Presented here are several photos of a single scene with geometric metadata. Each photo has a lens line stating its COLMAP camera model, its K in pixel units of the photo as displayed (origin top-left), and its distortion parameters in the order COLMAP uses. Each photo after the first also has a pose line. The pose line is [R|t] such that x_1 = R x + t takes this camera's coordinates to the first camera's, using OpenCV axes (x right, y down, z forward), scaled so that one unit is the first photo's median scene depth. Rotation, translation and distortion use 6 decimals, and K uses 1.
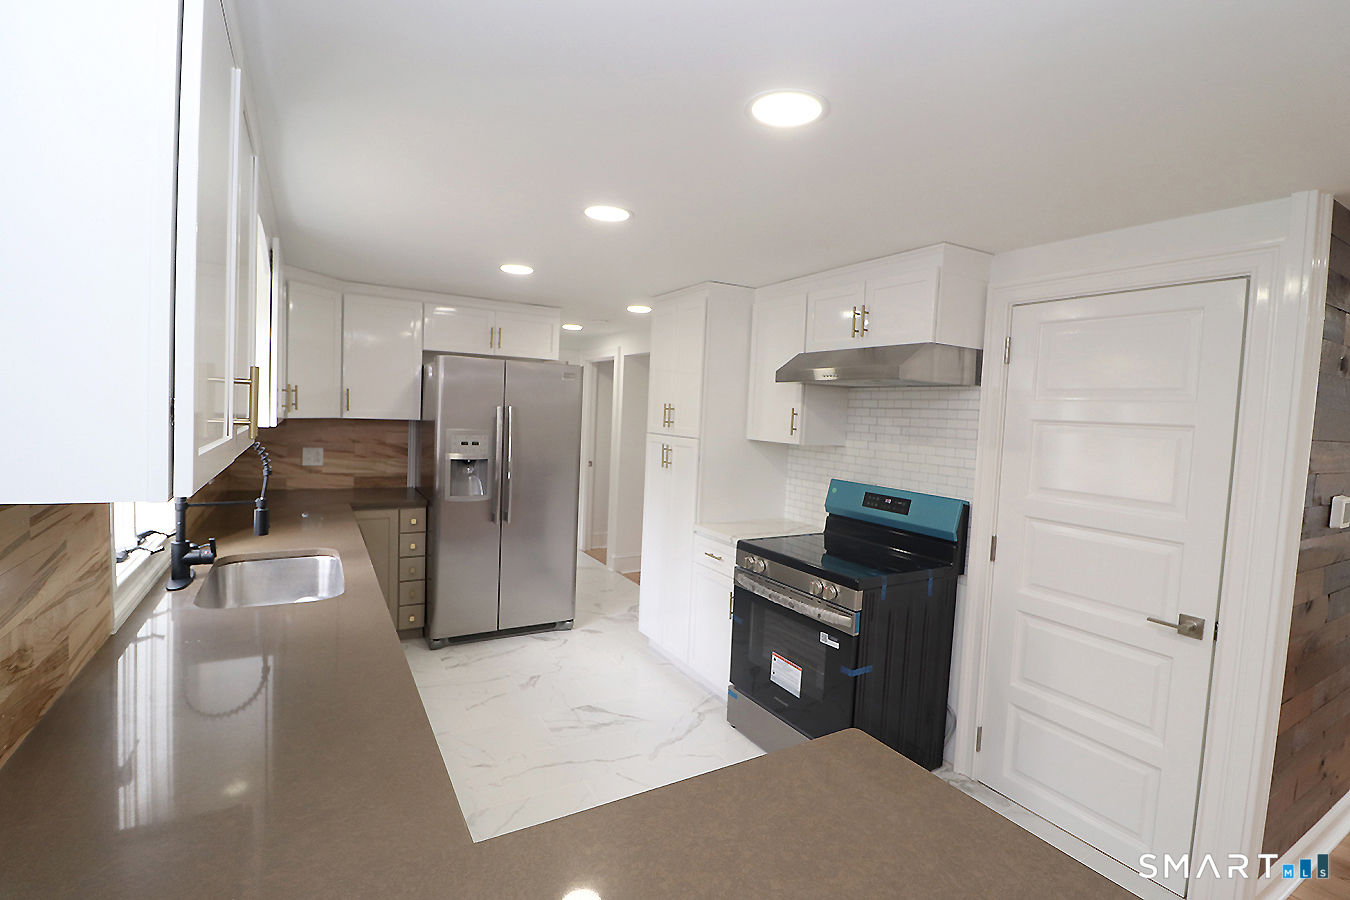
lens RADIAL K [[625.5, 0, 683.0], [0, 625.5, 445.8], [0, 0, 1]] dist [-0.003567, -0.008634]
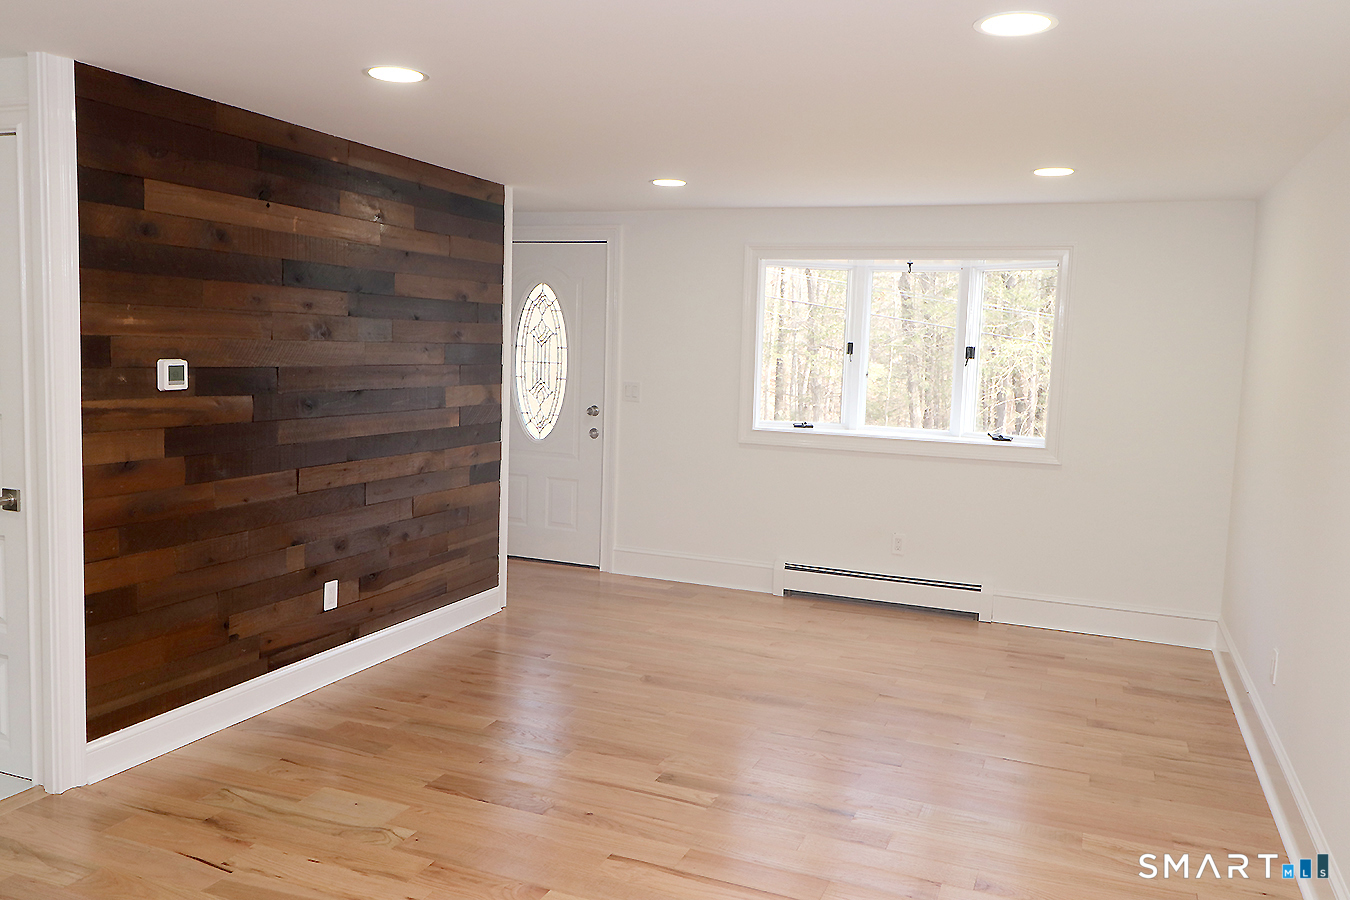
lens RADIAL K [[1064.8, 0, 681.4], [0, 1064.8, 447.5], [0, 0, 1]] dist [0.028578, -0.019328]
pose [[0.795504, -0.077526, 0.600968, 0.437773], [0.035733, 0.996058, 0.081193, 0.075774], [-0.604893, -0.043115, 0.795138, -0.633734]]
